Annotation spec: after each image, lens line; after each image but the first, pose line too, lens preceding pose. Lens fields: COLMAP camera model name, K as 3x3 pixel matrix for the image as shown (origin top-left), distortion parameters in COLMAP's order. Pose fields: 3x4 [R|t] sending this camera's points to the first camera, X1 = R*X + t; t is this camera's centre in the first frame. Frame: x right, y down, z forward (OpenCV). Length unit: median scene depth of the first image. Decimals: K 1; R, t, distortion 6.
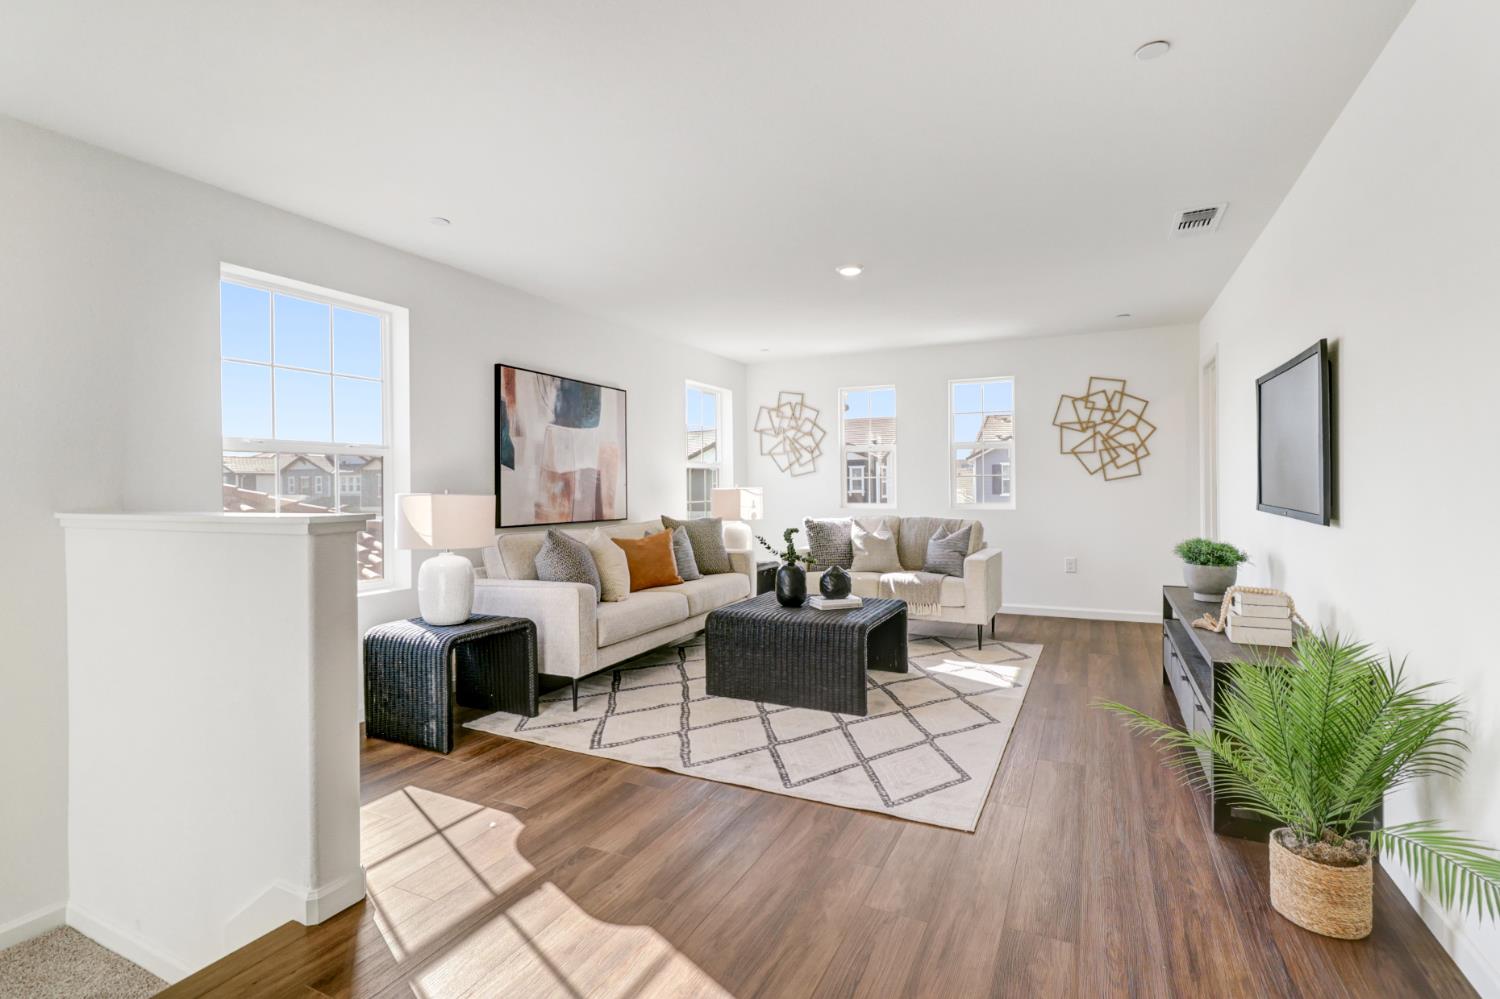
lens RADIAL K [[692.6, 0, 770.6], [0, 692.6, 499.5], [0, 0, 1]] dist [0.001793, -0.000149]
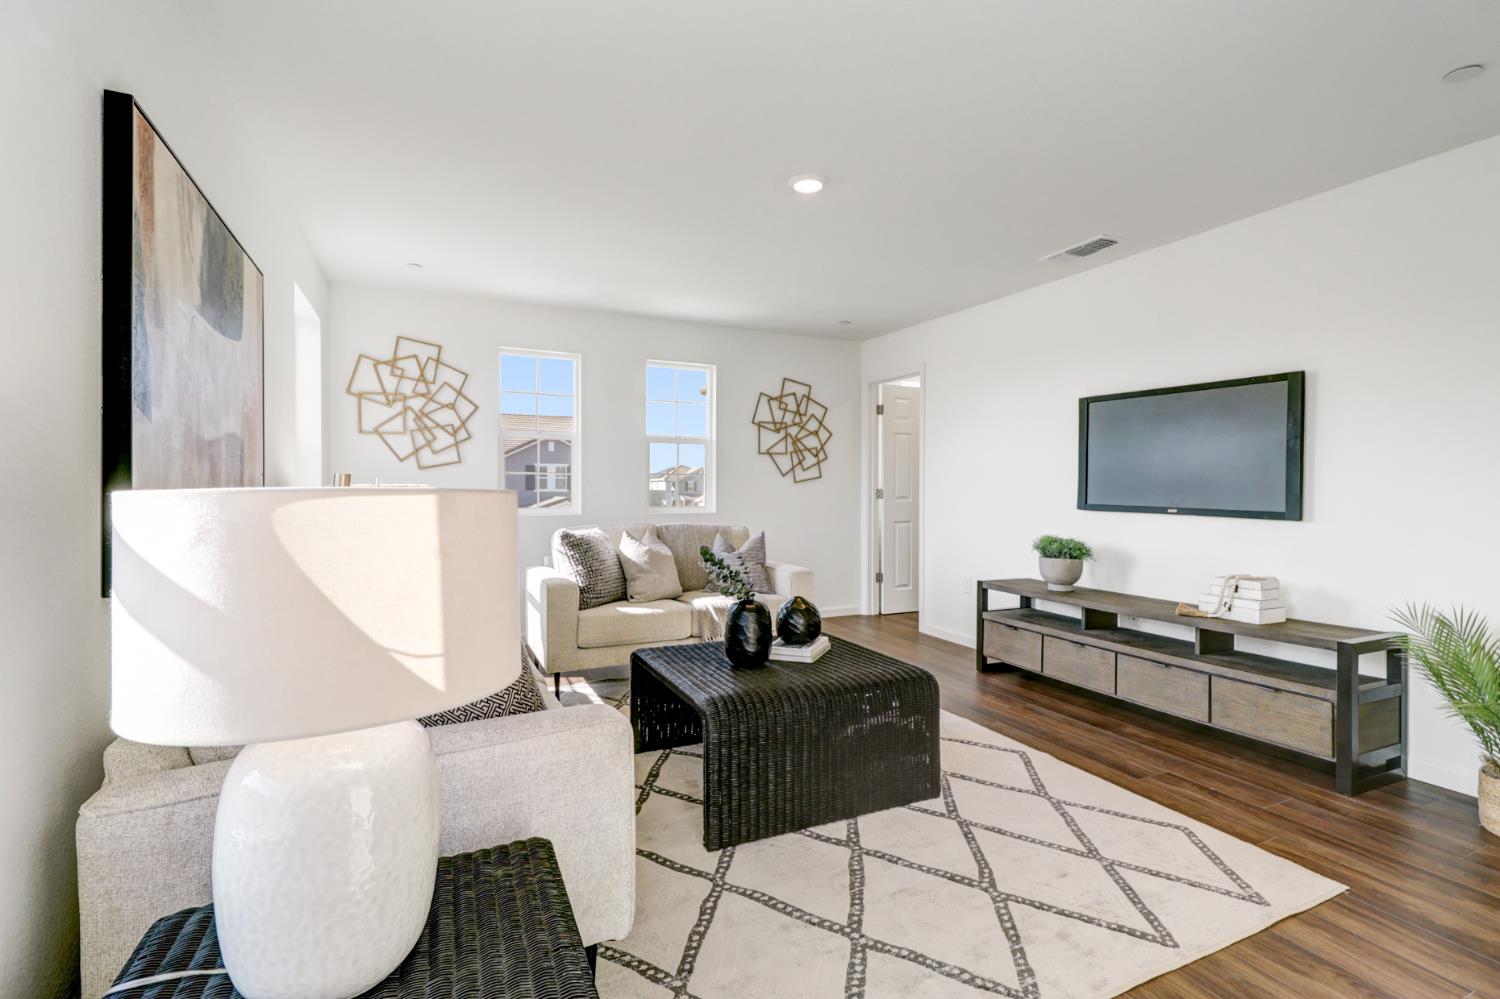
lens RADIAL K [[688.9, 0, 750.0], [0, 688.9, 499.5], [0, 0, 1]] dist [-0.000093, -0.000543]
pose [[0.635129, -0.002287, 0.772402, -0.353243], [0.004861, 0.999988, -0.001037, -0.001729], [-0.772391, 0.004414, 0.635133, 0.436472]]
